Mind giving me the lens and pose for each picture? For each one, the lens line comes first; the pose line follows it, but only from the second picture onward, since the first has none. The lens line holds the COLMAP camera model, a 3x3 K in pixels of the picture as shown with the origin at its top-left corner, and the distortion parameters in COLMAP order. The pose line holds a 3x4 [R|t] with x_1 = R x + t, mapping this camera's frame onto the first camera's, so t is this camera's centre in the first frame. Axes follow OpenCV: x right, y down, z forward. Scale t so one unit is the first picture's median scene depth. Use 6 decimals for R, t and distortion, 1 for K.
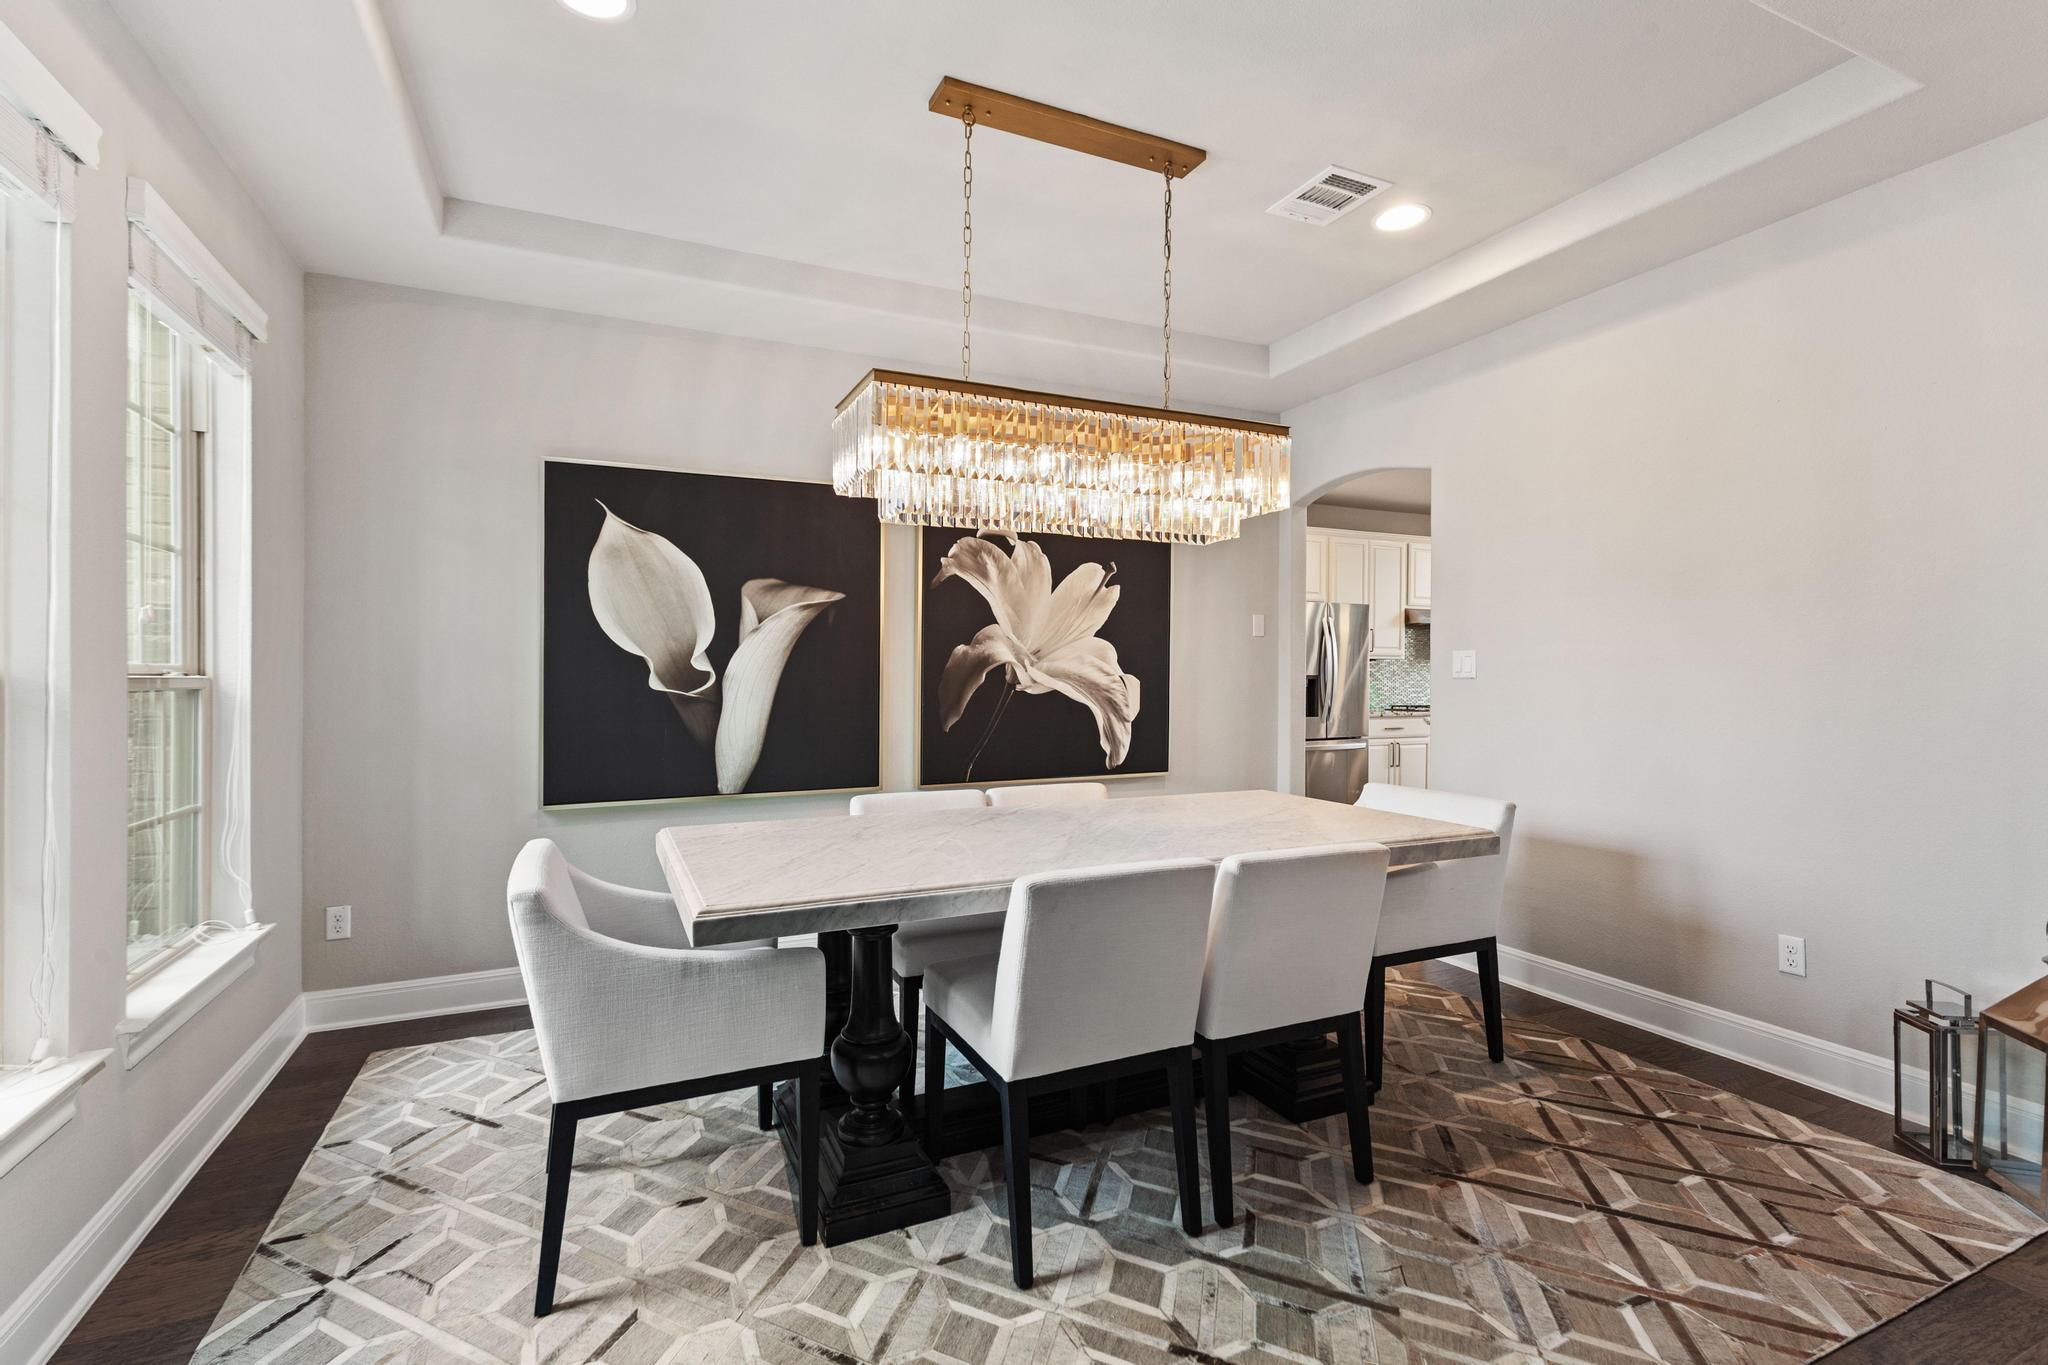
lens RADIAL K [[925.5, 0, 1019.9], [0, 925.5, 683.4], [0, 0, 1]] dist [0.007426, -0.000253]
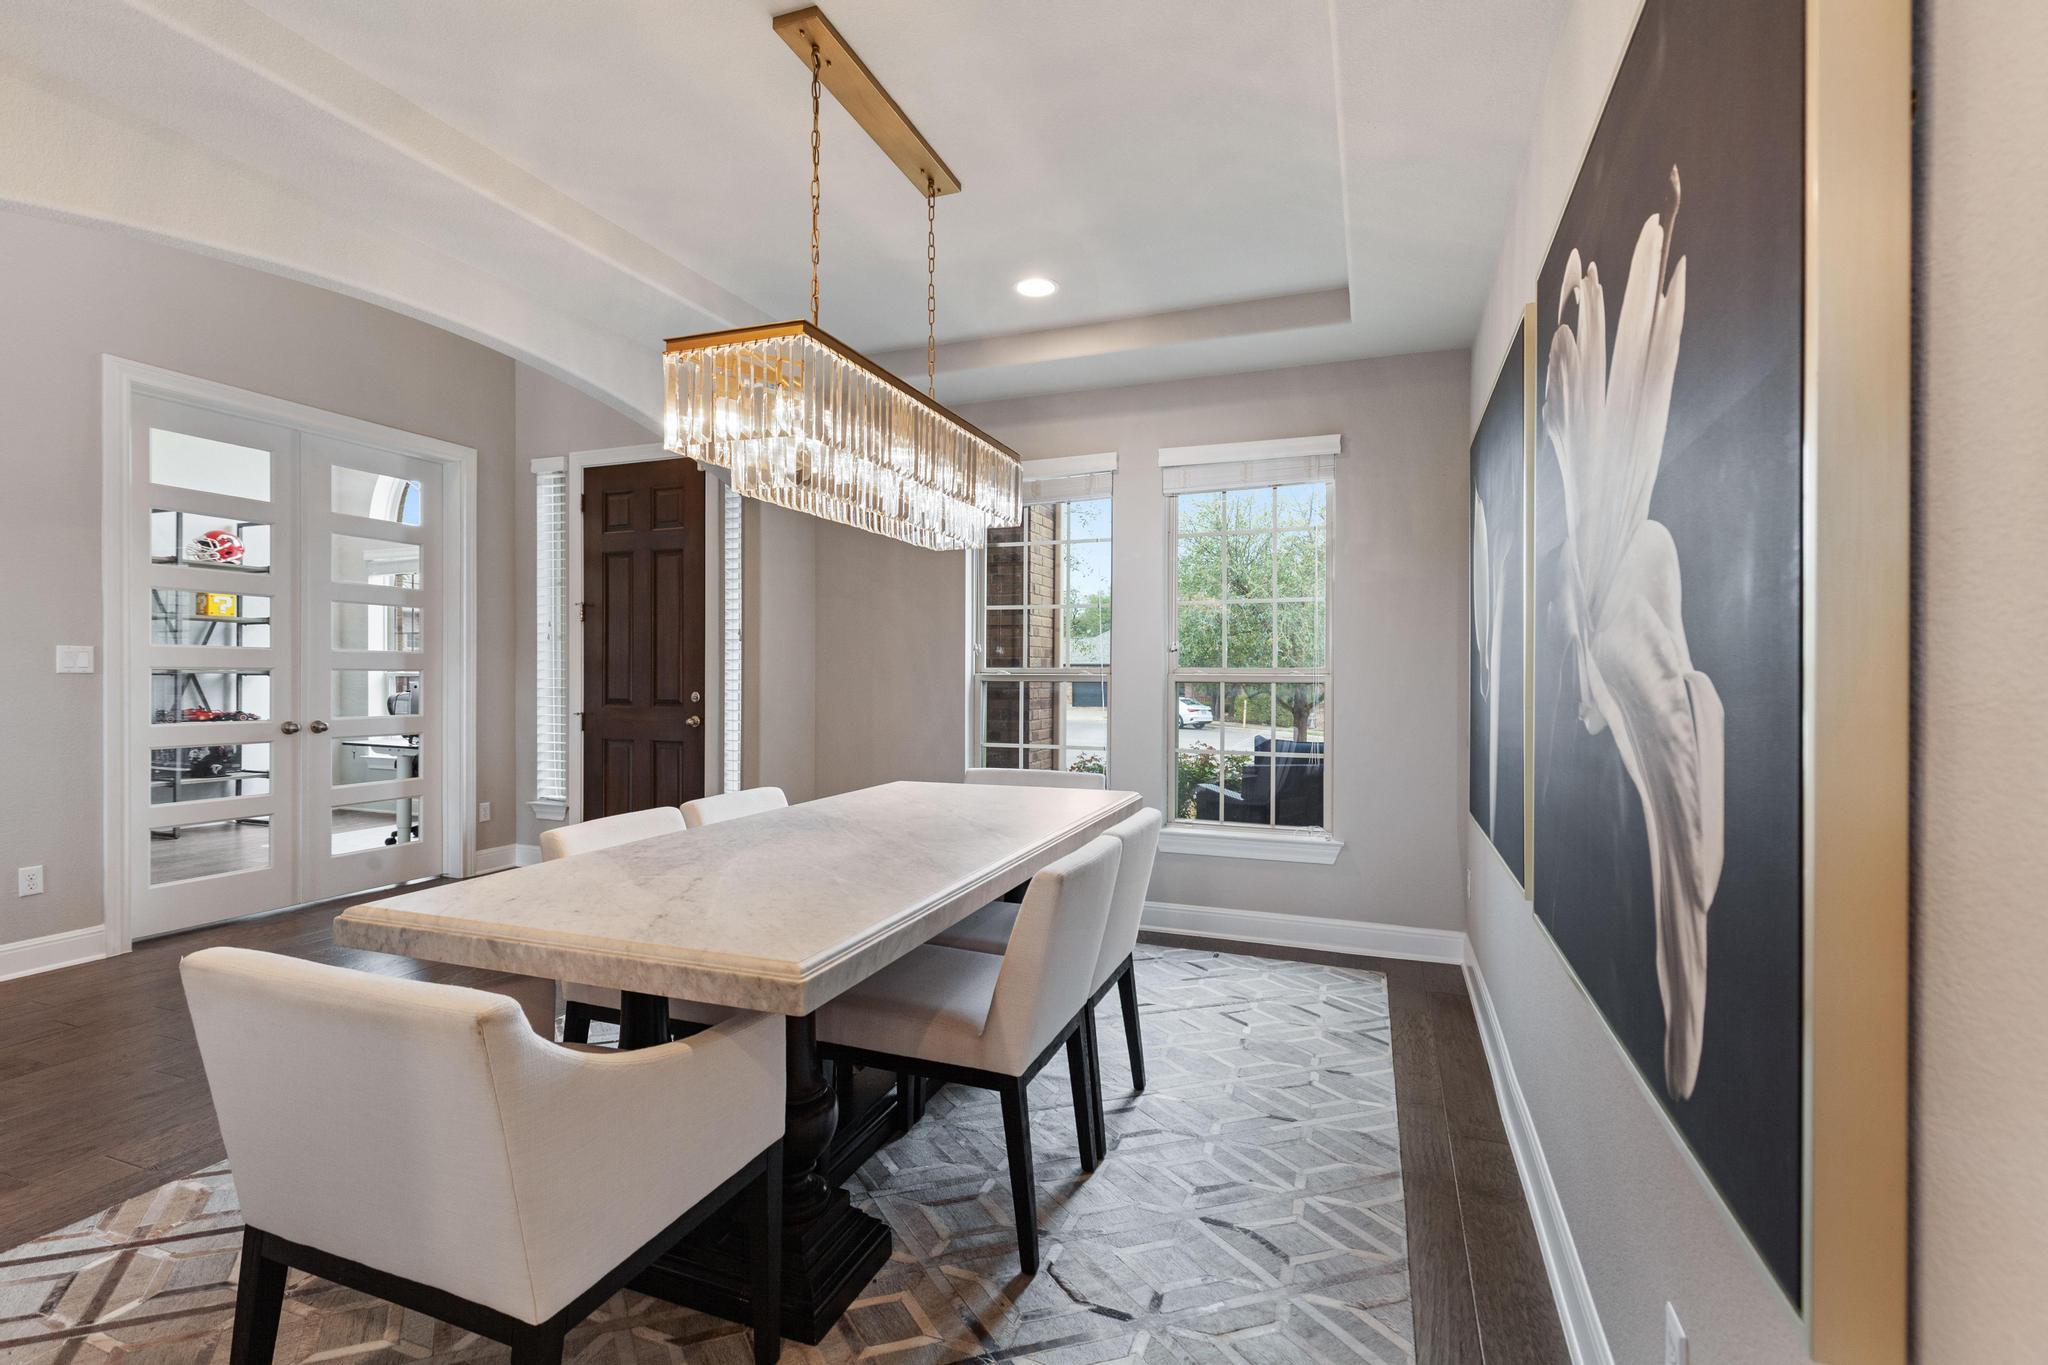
lens RADIAL K [[925.5, 0, 1019.9], [0, 925.5, 683.4], [0, 0, 1]] dist [0.007426, -0.000253]
pose [[-0.715198, -0.000479, -0.698922, 0.674670], [-0.011696, 0.999868, 0.011284, -0.008351], [0.698824, 0.016245, -0.715109, 1.918538]]
